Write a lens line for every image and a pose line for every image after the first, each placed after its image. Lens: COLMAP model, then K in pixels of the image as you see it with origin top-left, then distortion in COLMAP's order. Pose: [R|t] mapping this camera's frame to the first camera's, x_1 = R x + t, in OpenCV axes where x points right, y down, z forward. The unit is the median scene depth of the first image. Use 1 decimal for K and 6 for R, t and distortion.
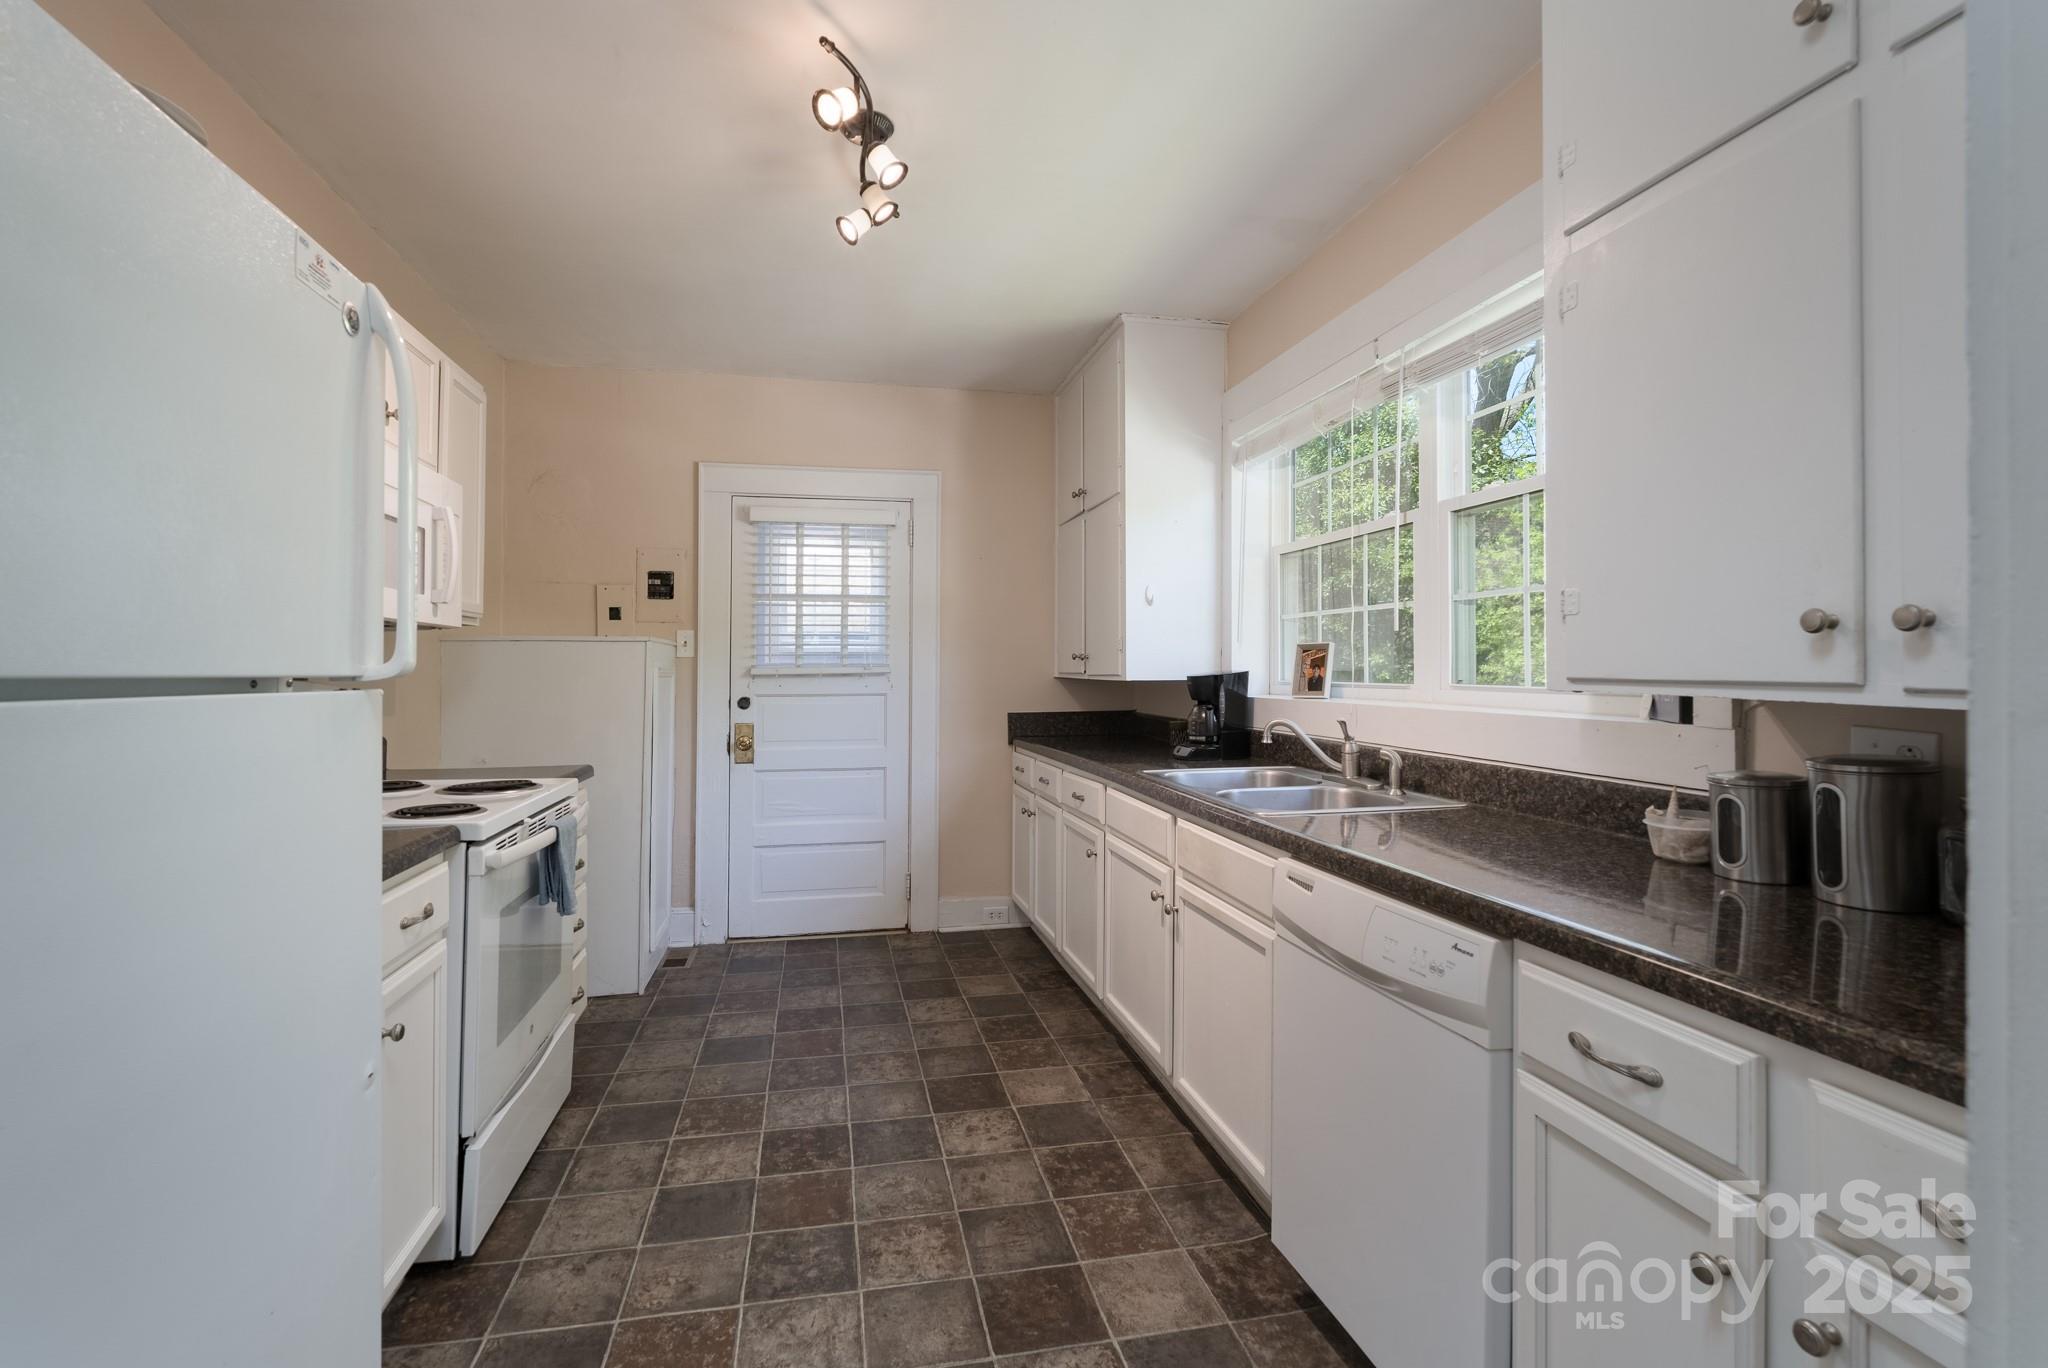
lens RADIAL K [[931.1, 0, 1027.3], [0, 931.1, 668.6], [0, 0, 1]] dist [0.000333, -0.000142]
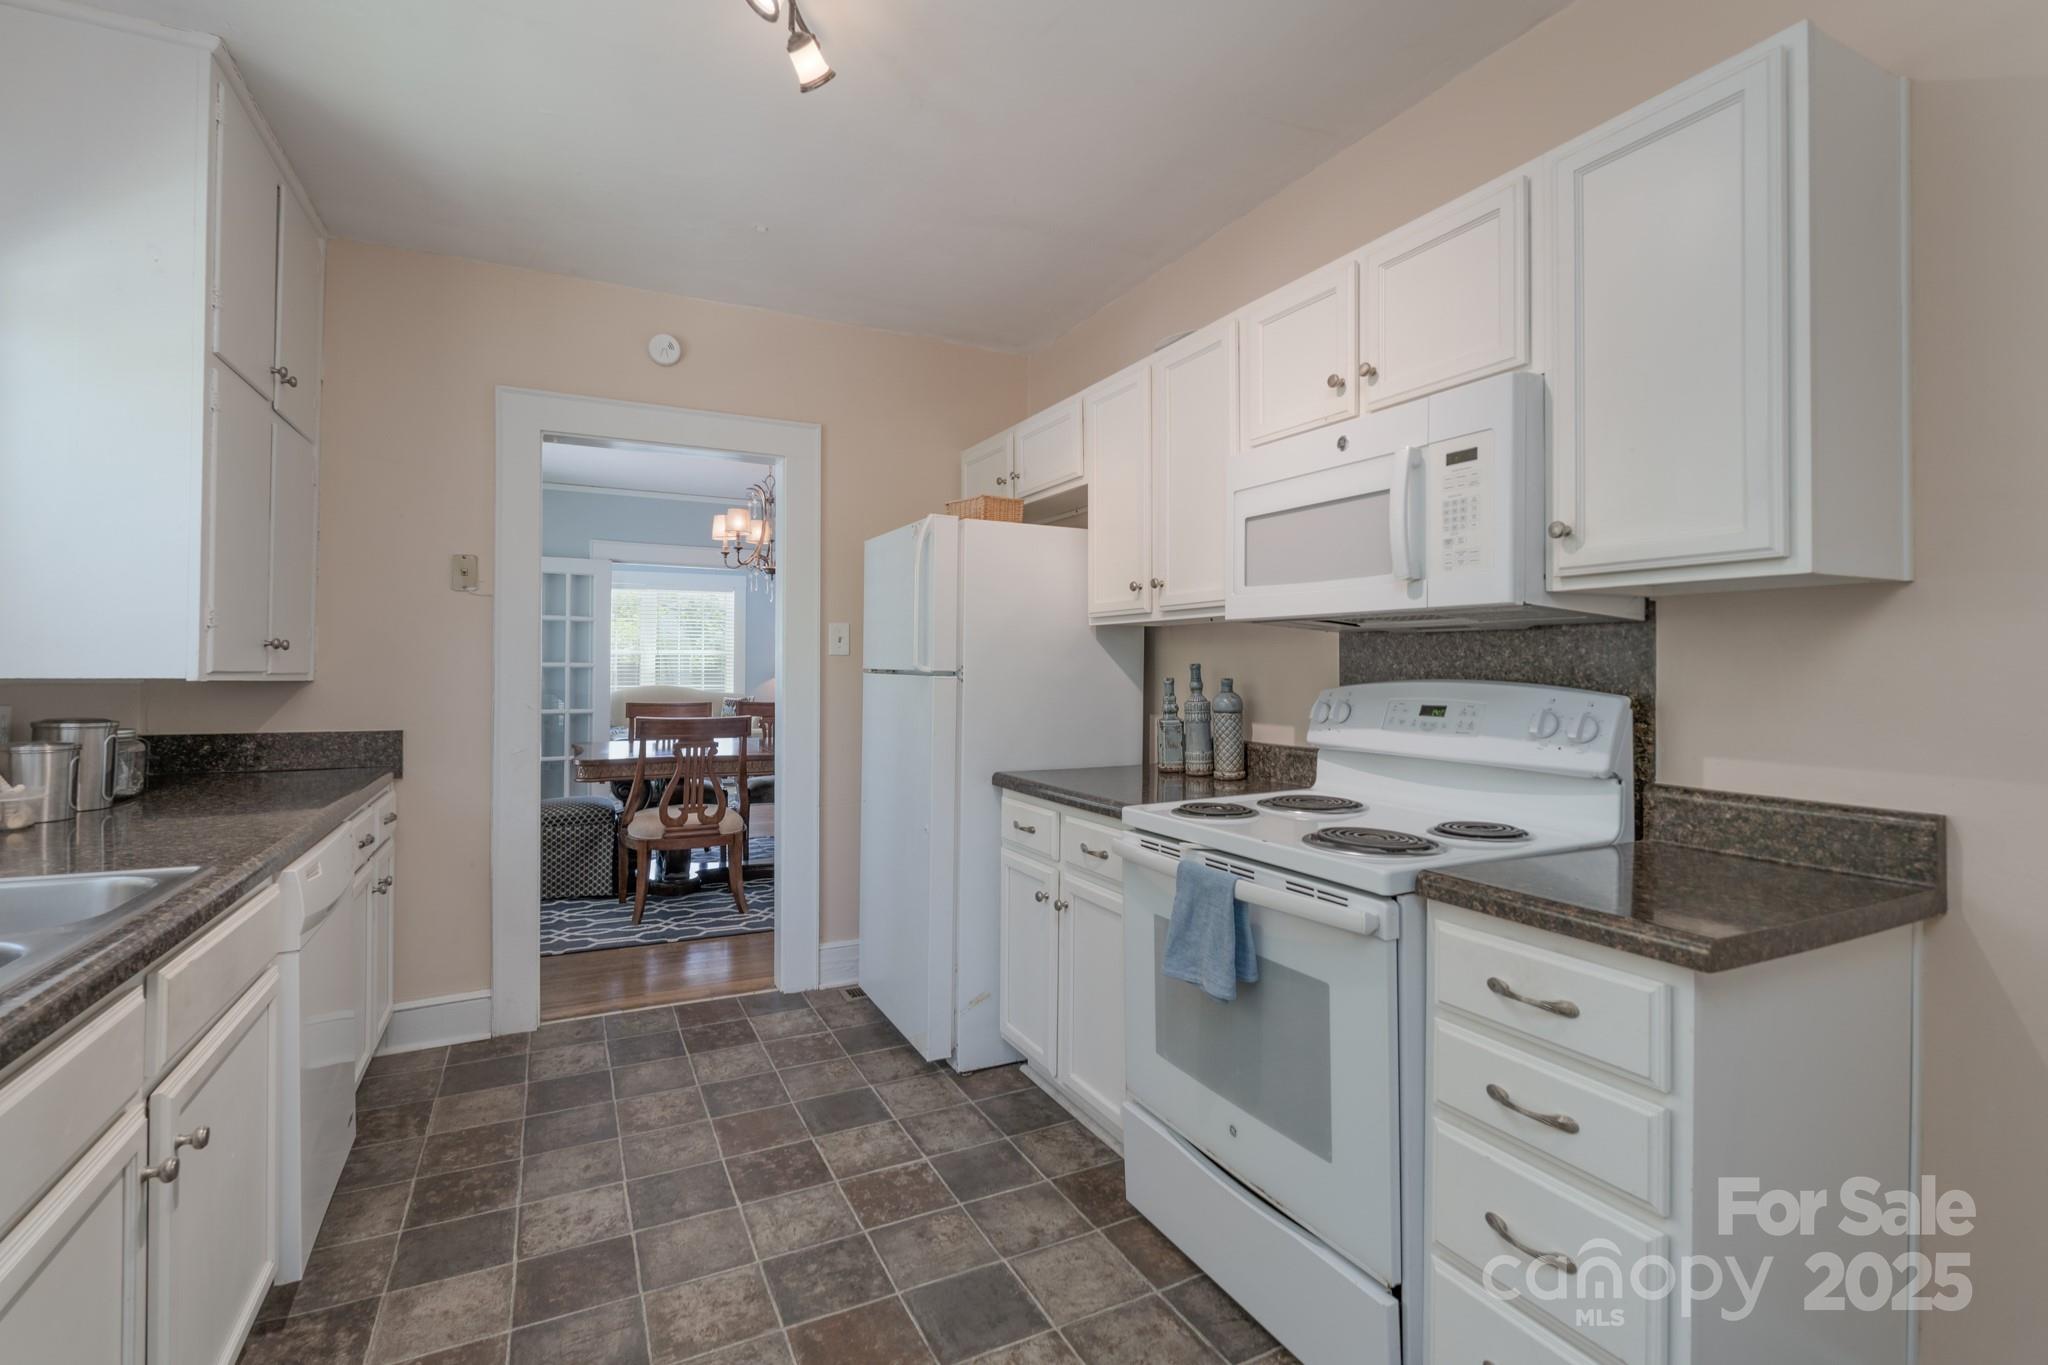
lens RADIAL K [[931.1, 0, 1014.4], [0, 931.1, 670.5], [0, 0, 1]] dist [0.000333, -0.000142]
pose [[-0.971691, -0.001817, -0.236247, -0.198552], [-0.003108, 0.999982, 0.005095, -0.000127], [0.236233, 0.005685, -0.971680, 1.964399]]
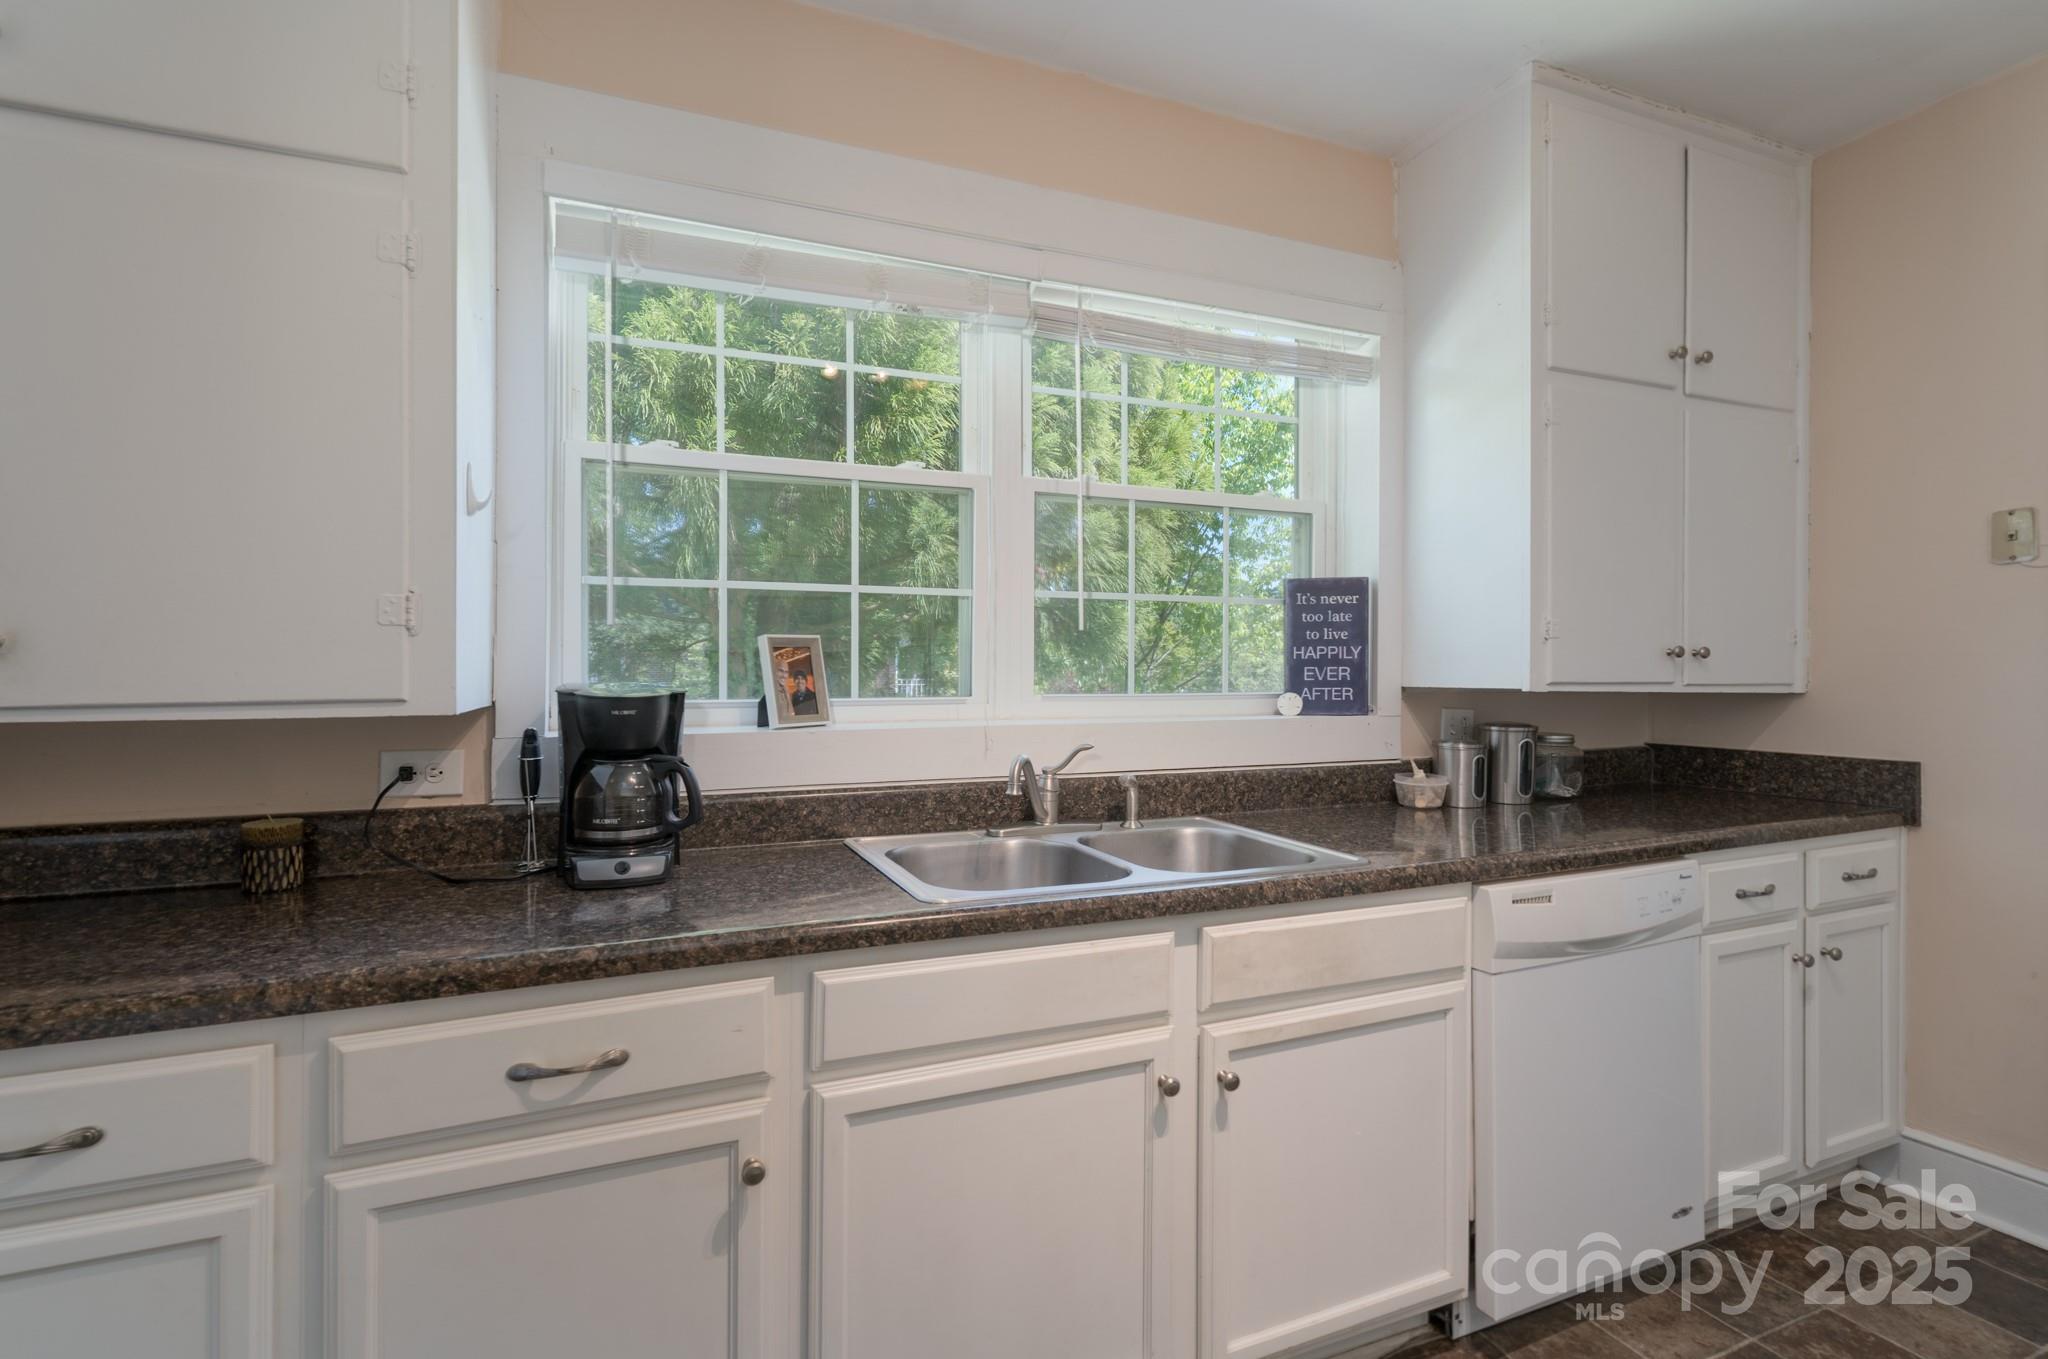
lens RADIAL K [[931.1, 0, 1024.7], [0, 931.1, 675.4], [0, 0, 1]] dist [0.000333, -0.000142]
pose [[-0.175060, 0.000356, 0.984558, -0.501621], [0.004901, 0.999988, 0.000510, -0.002547], [-0.984546, 0.004915, -0.175059, 1.519424]]
